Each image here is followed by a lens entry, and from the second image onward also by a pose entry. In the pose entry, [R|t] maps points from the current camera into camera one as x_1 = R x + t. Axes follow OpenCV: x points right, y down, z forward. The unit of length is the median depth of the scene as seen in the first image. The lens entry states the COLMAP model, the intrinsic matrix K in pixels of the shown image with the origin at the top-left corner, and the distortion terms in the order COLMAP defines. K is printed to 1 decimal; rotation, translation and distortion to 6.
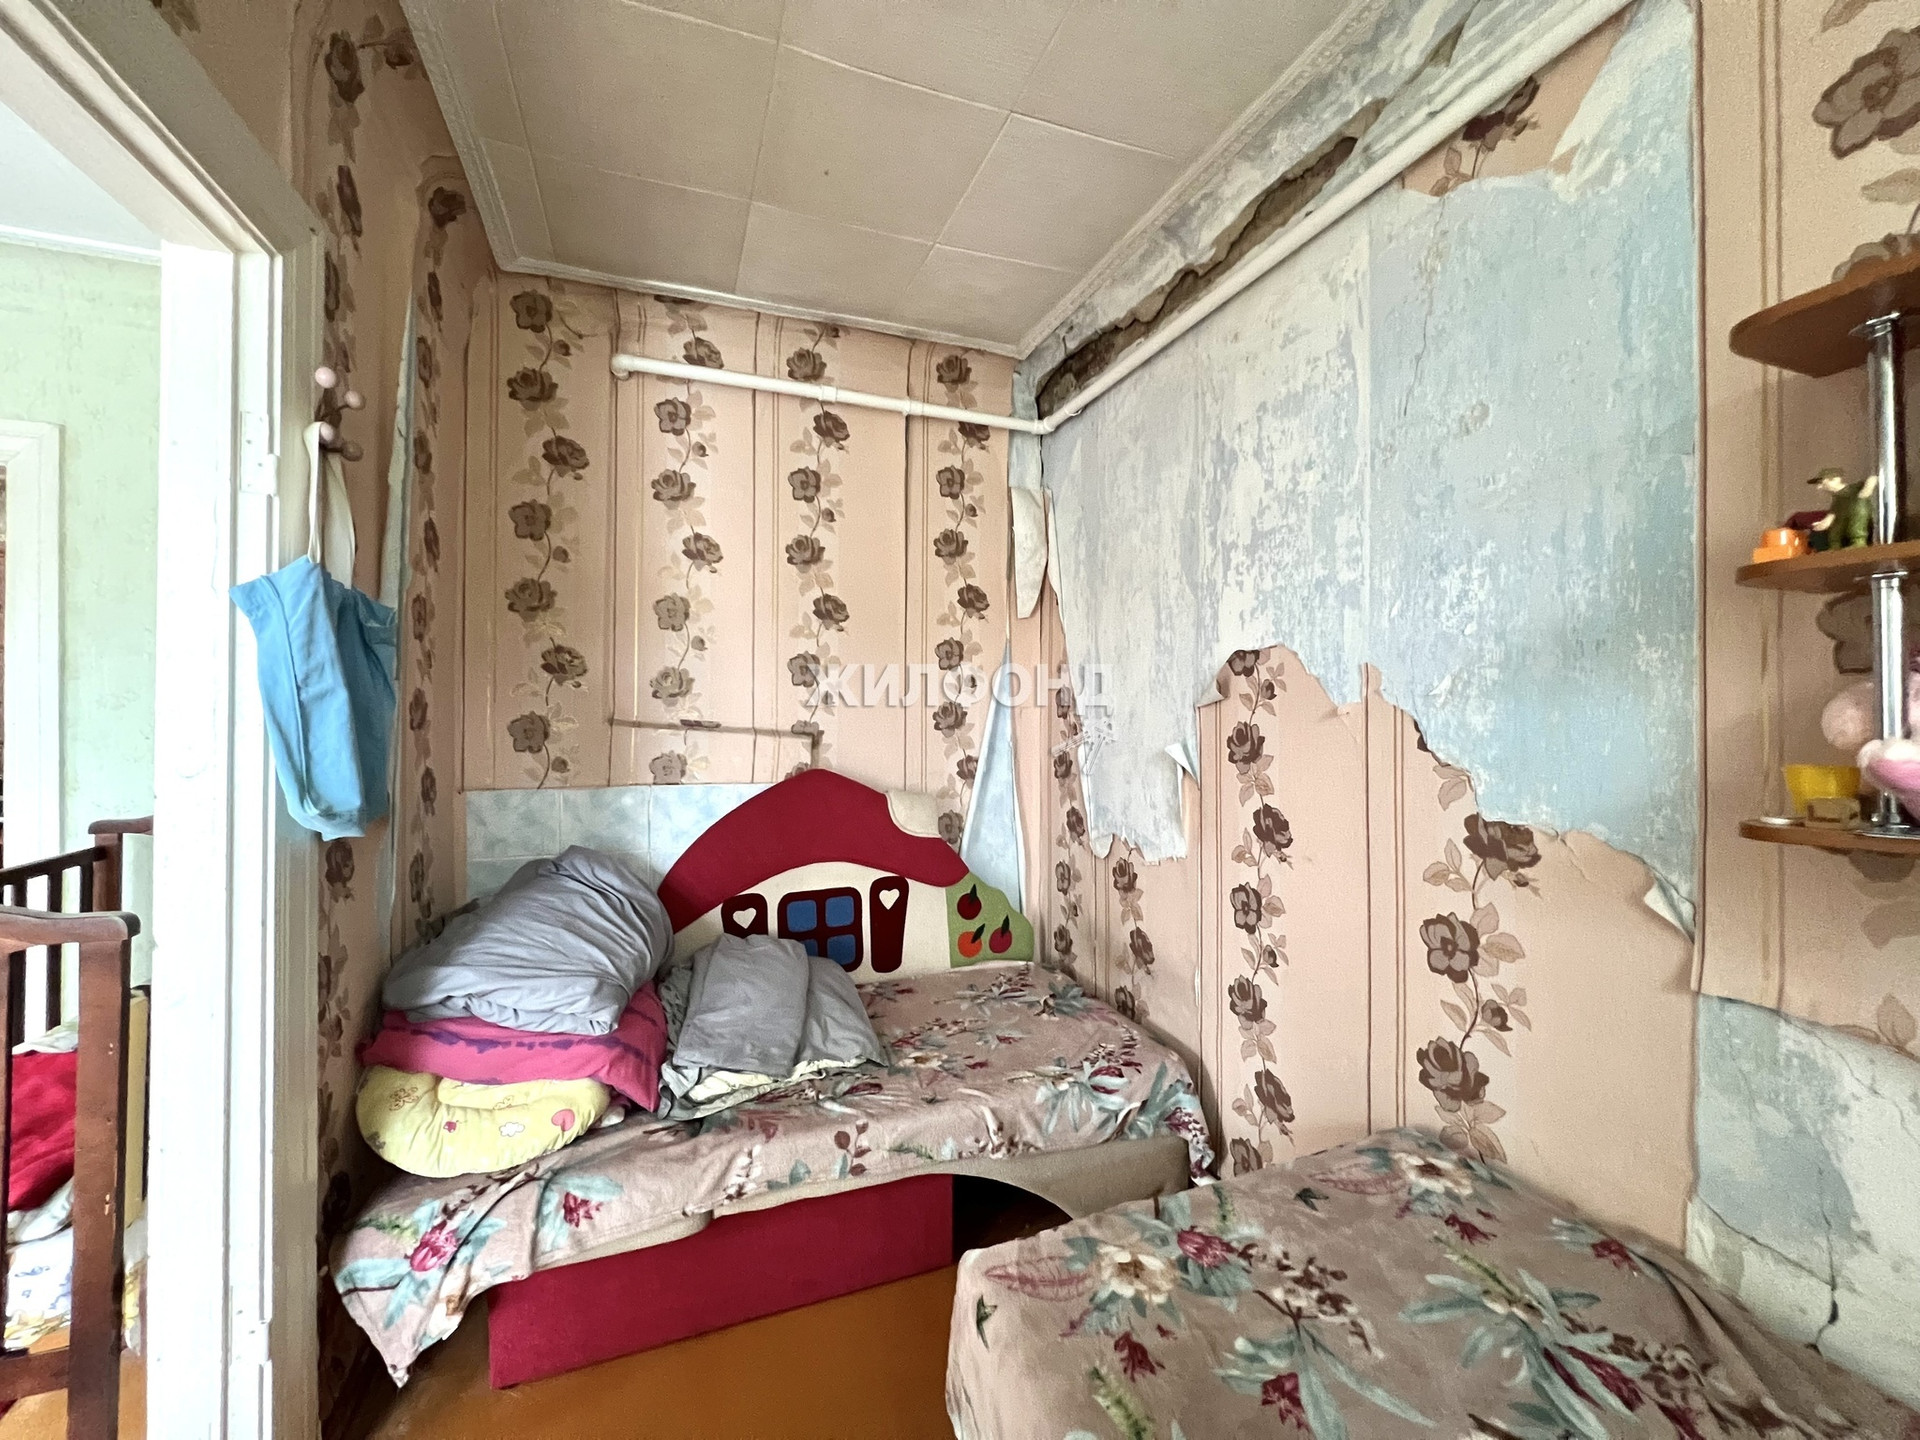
lens RADIAL K [[764.3, 0, 952.8], [0, 764.3, 718.3], [0, 0, 1]] dist [-0.001933, 0.000884]
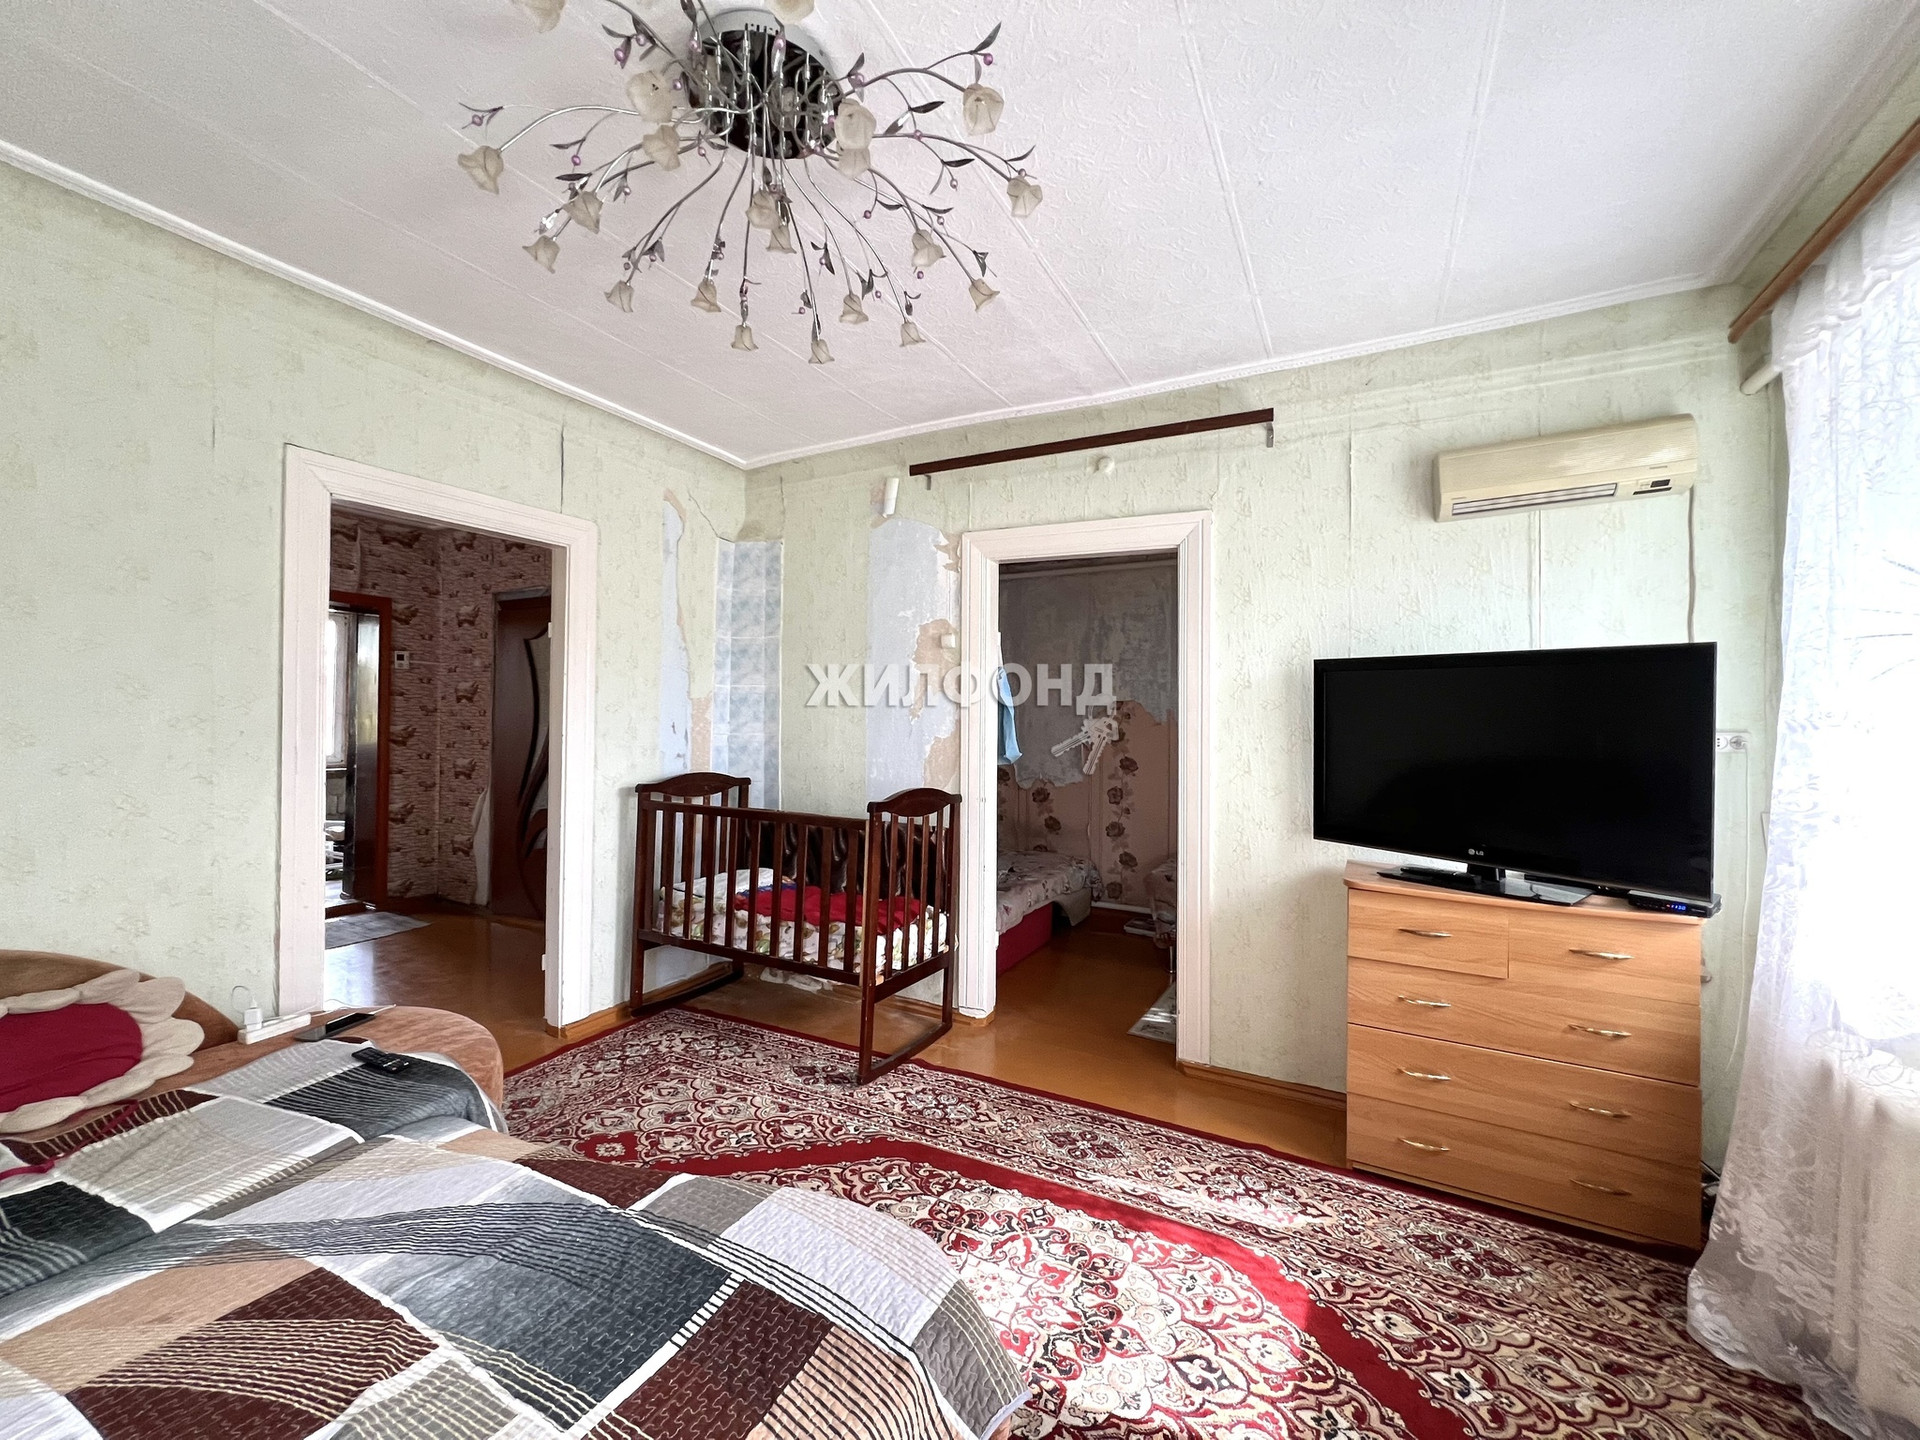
lens RADIAL K [[764.3, 0, 956.1], [0, 764.3, 717.2], [0, 0, 1]] dist [-0.001933, 0.000884]
pose [[0.754091, 0.016778, 0.656556, -2.588508], [-0.011774, 0.999858, -0.012028, 0.012138], [-0.656664, 0.001341, 0.754182, -0.958063]]
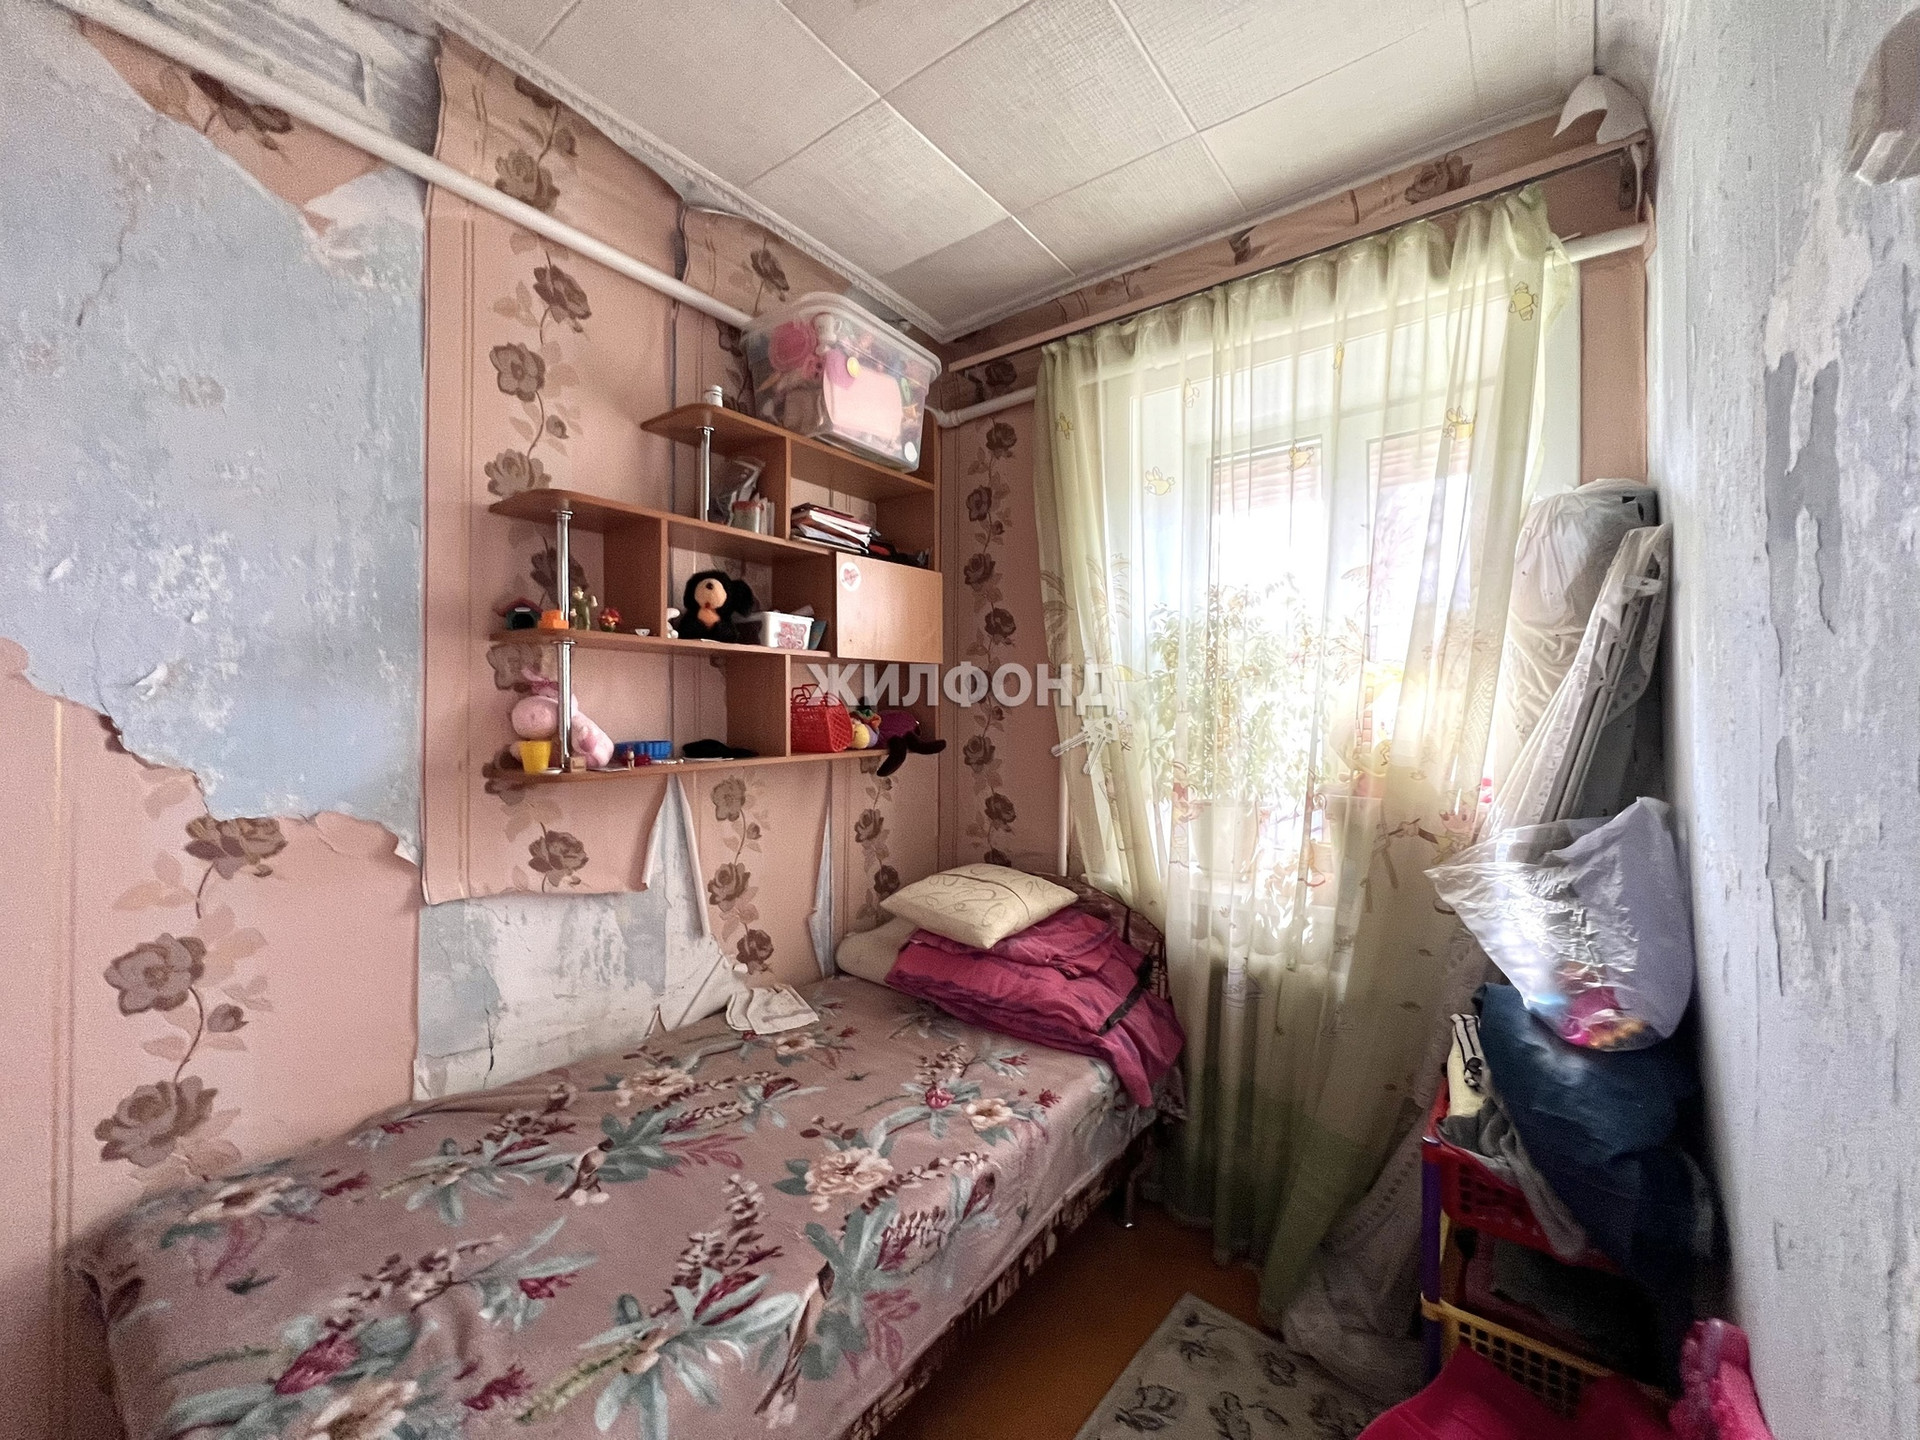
lens RADIAL K [[764.3, 0, 958.6], [0, 764.3, 716.8], [0, 0, 1]] dist [-0.001933, 0.000884]
pose [[-0.519583, -0.002305, 0.854417, -0.607855], [-0.003981, 0.999992, 0.000277, -0.000585], [-0.854411, -0.003258, -0.519588, 0.711047]]
